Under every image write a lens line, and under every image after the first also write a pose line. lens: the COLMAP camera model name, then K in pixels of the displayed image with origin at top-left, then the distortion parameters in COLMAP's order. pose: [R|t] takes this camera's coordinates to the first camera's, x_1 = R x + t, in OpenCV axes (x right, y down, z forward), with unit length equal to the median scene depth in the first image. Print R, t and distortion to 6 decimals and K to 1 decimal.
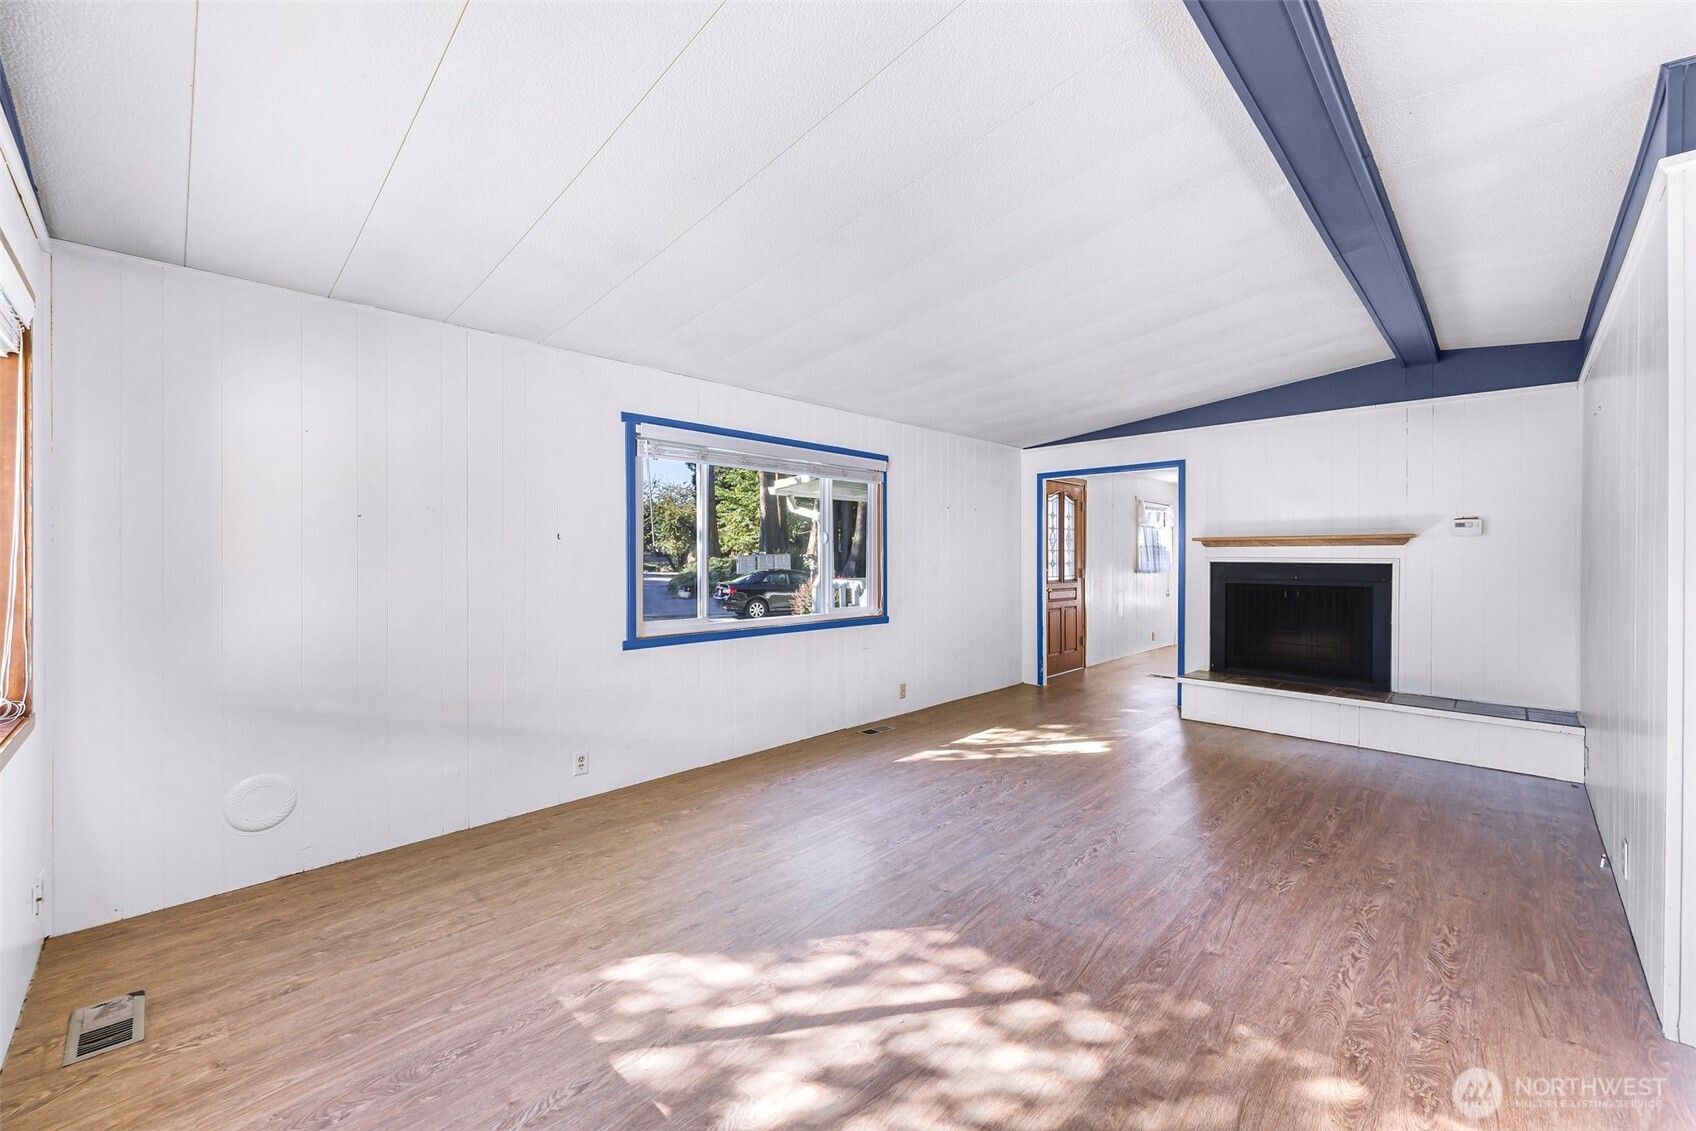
lens RADIAL K [[683.2, 0, 892.2], [0, 683.2, 554.4], [0, 0, 1]] dist [0.015690, 0.001781]
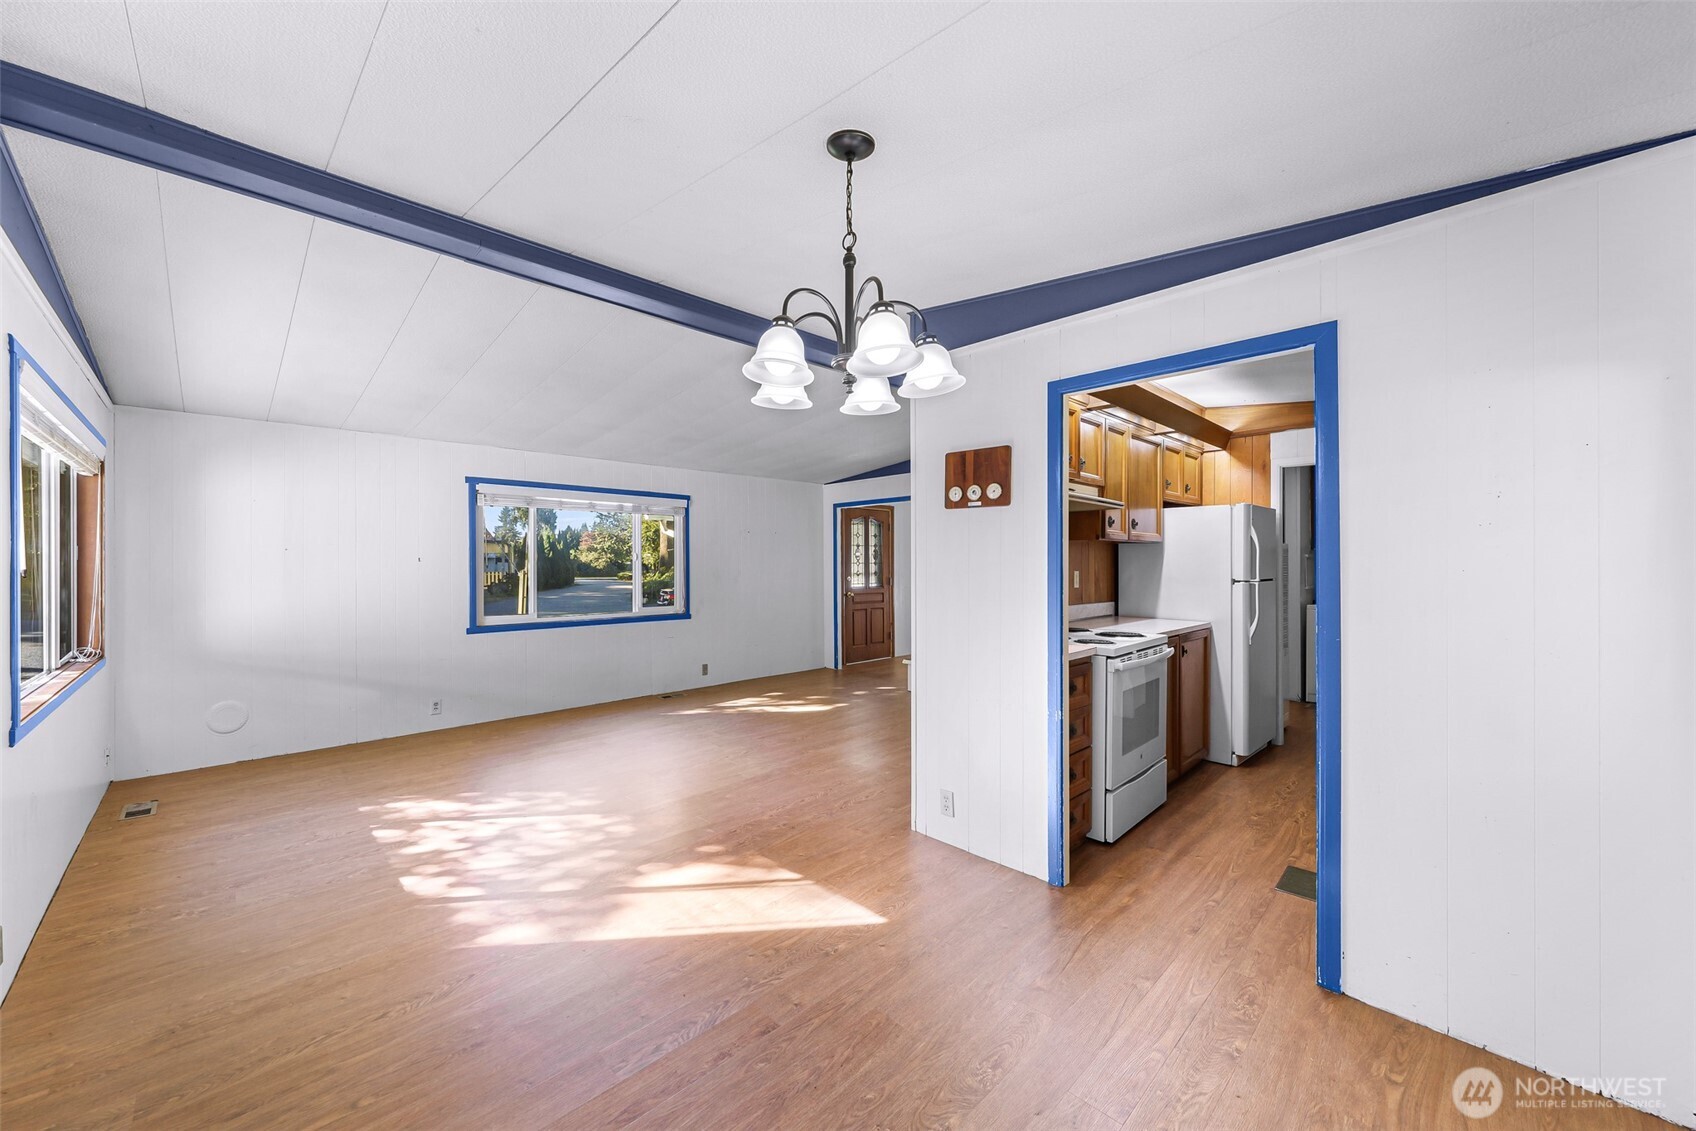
lens RADIAL K [[620.9, 0, 794.6], [0, 620.9, 562.8], [0, 0, 1]] dist [0.010172, -0.000300]
pose [[0.997105, -0.006258, -0.075784, 0.429064], [0.006161, 0.999980, -0.001518, -0.011163], [0.075792, 0.001047, 0.997123, -0.311598]]
